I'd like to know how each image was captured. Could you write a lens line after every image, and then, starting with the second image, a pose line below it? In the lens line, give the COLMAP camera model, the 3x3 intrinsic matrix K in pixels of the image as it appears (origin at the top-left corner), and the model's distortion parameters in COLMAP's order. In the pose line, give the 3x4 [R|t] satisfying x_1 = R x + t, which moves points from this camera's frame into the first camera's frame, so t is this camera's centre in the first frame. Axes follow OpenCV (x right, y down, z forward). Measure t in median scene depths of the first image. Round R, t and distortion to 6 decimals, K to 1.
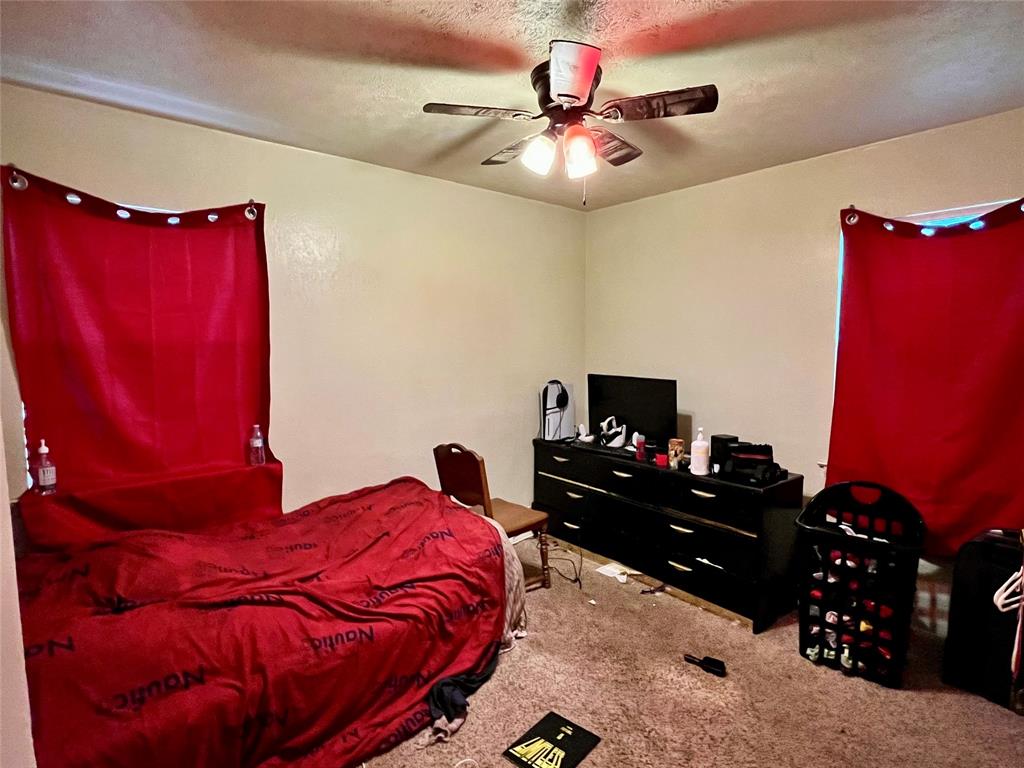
lens RADIAL K [[512.2, 0, 512.0], [0, 512.2, 384.0], [0, 0, 1]] dist [0.002818, 0.000484]
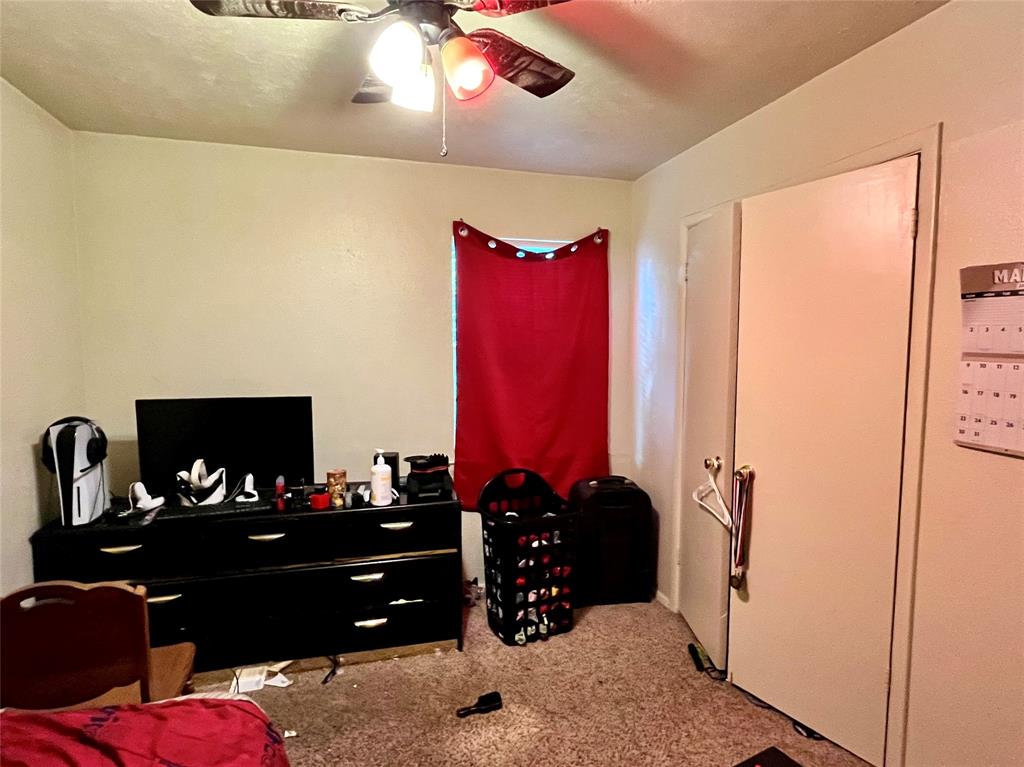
lens RADIAL K [[552.1, 0, 512.0], [0, 552.1, 383.5], [0, 0, 1]] dist [0.000064, 0.000077]
pose [[0.428101, -0.073684, 0.900722, -0.384414], [0.078190, 0.995953, 0.044311, -0.050366], [-0.900342, 0.051458, 0.432130, 0.450277]]
